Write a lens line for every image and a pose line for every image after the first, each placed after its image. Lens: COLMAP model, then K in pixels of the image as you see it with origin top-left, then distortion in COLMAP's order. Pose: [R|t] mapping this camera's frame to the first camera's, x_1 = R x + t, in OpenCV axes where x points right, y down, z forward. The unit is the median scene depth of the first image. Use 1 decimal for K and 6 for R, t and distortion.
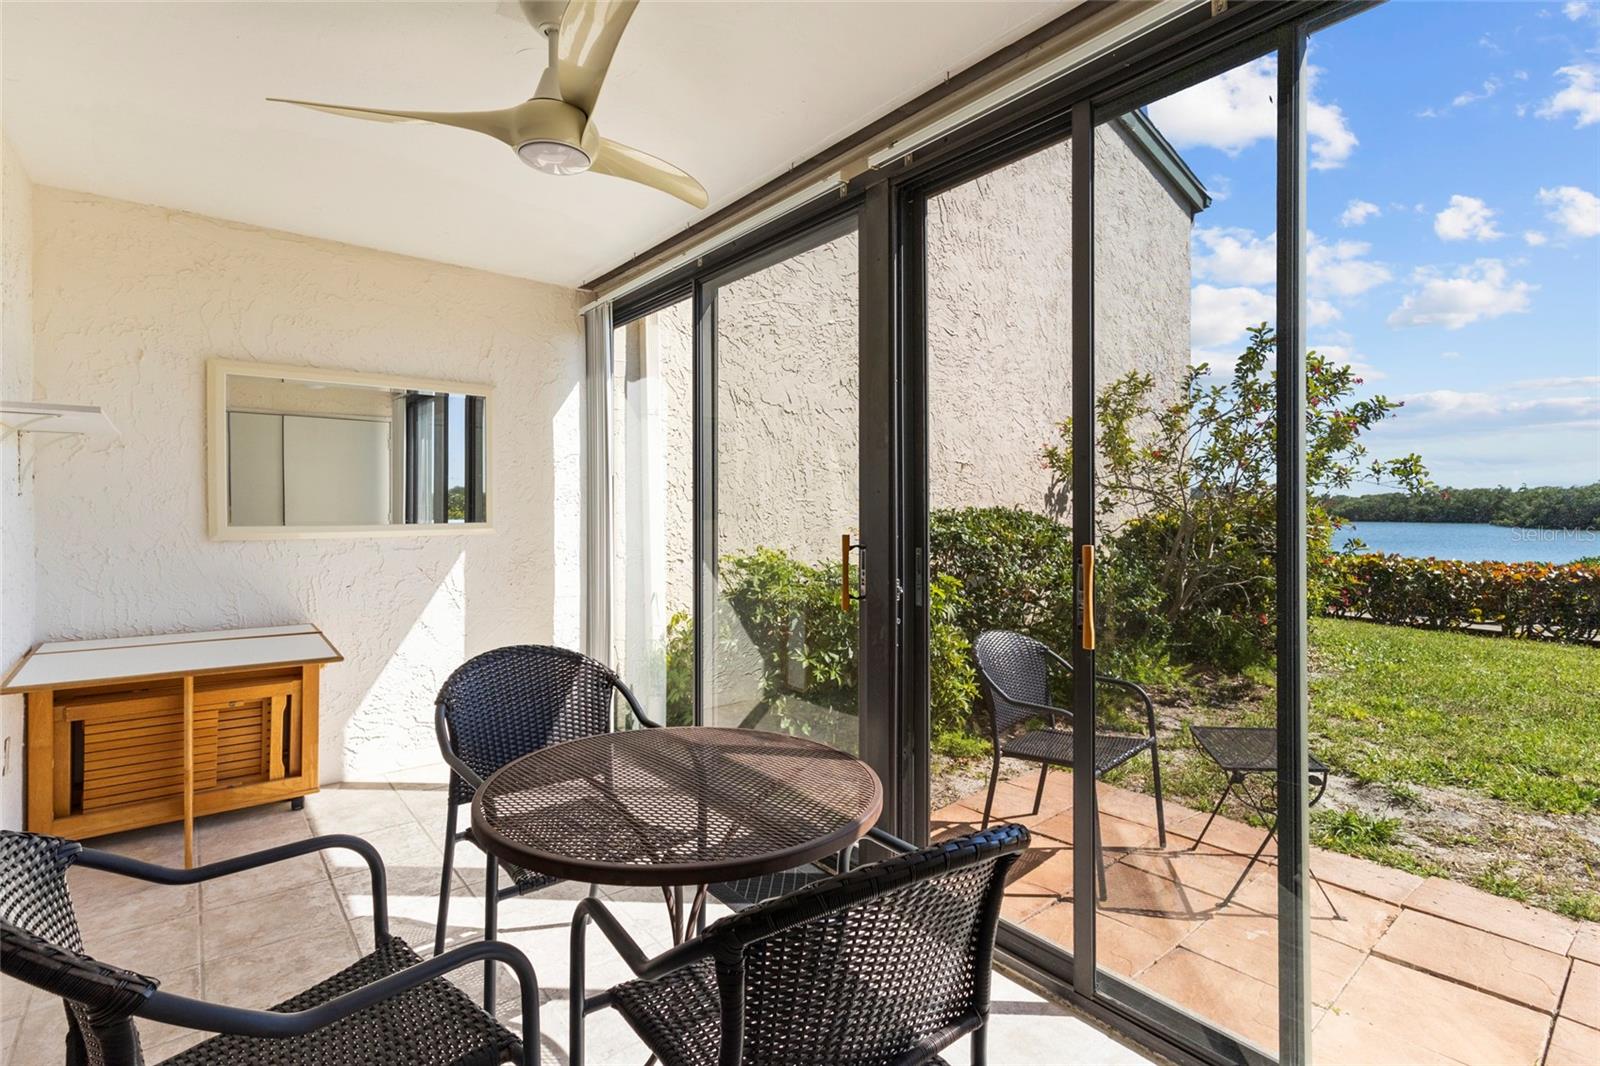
lens RADIAL K [[738.2, 0, 794.7], [0, 738.2, 504.9], [0, 0, 1]] dist [-0.000223, 0.003777]
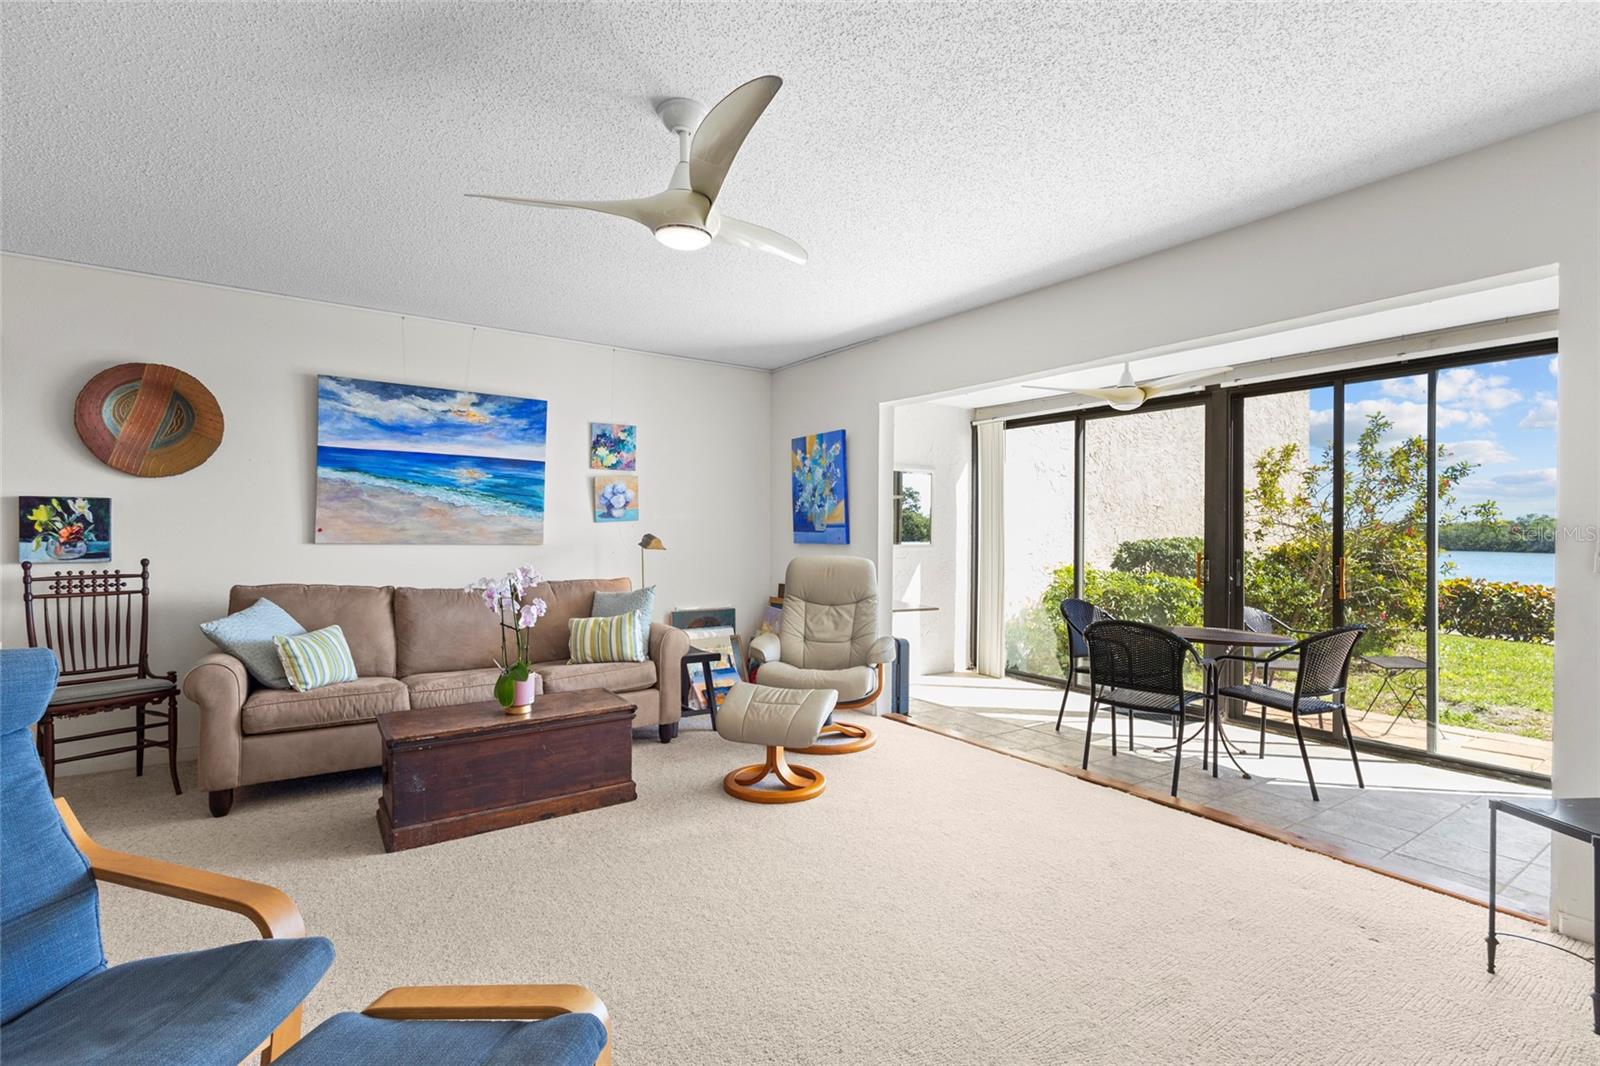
lens RADIAL K [[738.2, 0, 800.2], [0, 738.2, 536.0], [0, 0, 1]] dist [-0.000223, 0.003777]
pose [[0.996870, -0.002686, -0.079014, -0.437331], [0.002142, 0.999973, -0.006978, 0.012771], [0.079031, 0.006787, 0.996849, -0.605583]]
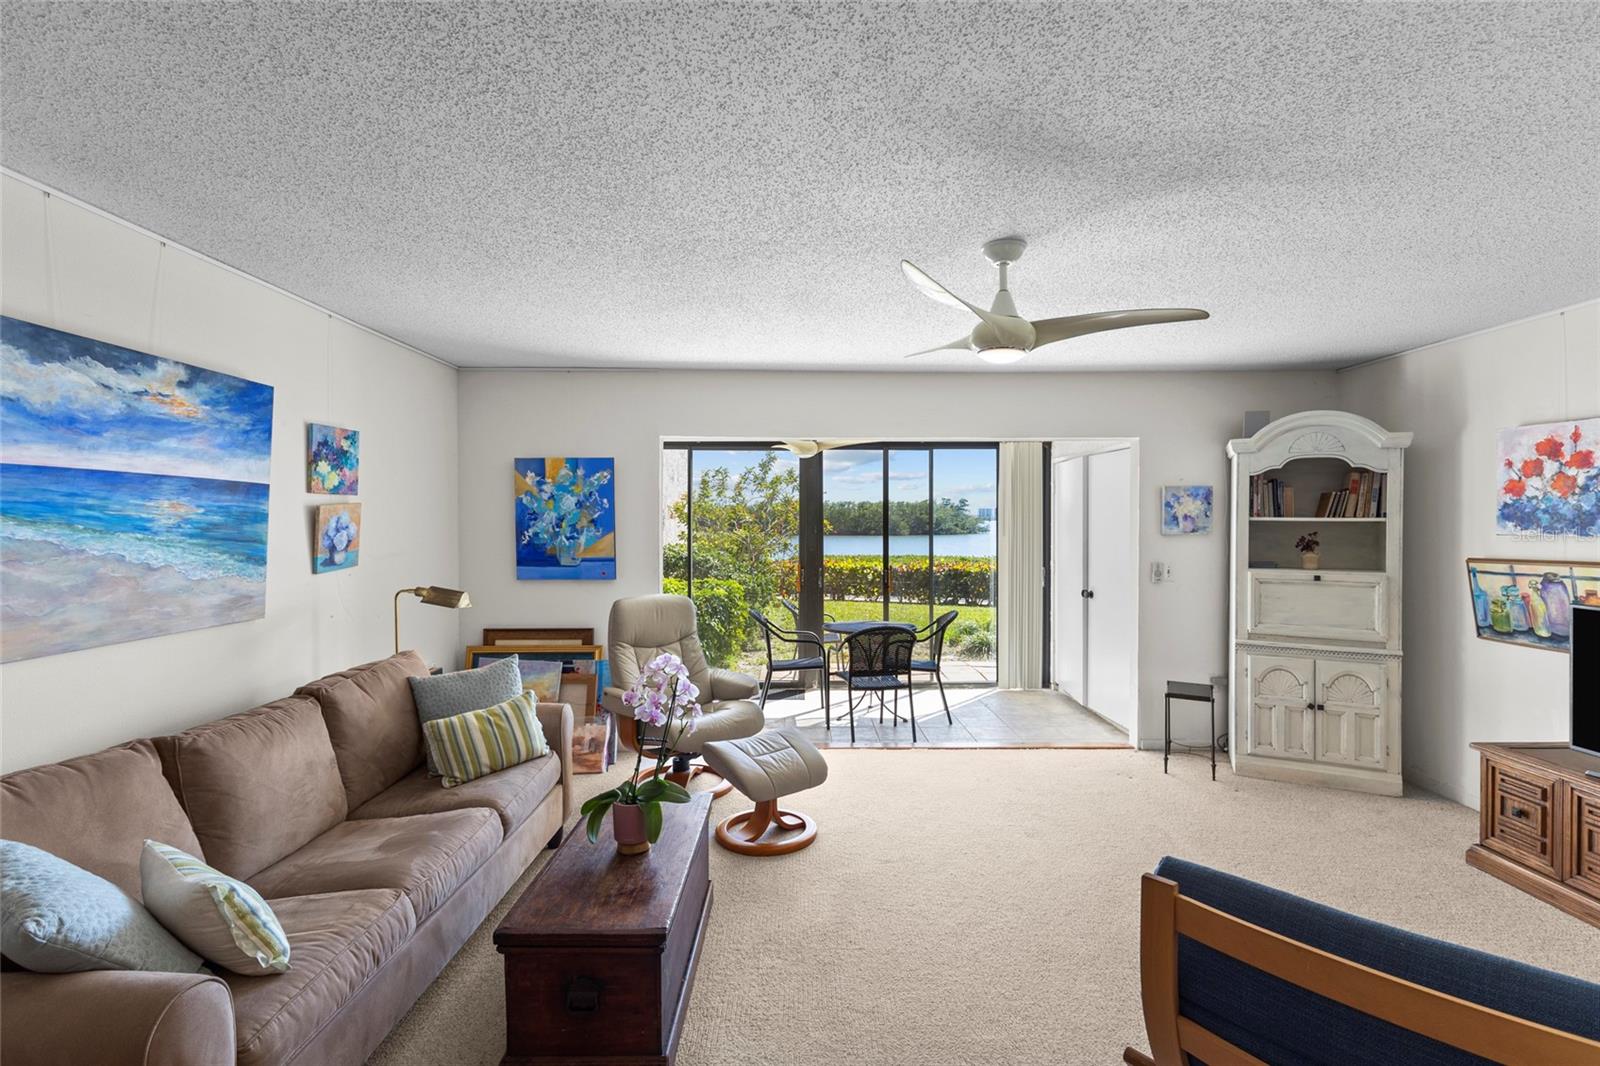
lens RADIAL K [[738.2, 0, 802.7], [0, 738.2, 525.5], [0, 0, 1]] dist [-0.000223, 0.003777]
pose [[0.632196, -0.017310, 0.774615, -1.021754], [0.015309, 0.999834, 0.009849, -0.056050], [-0.774657, 0.005633, 0.632356, -0.390544]]
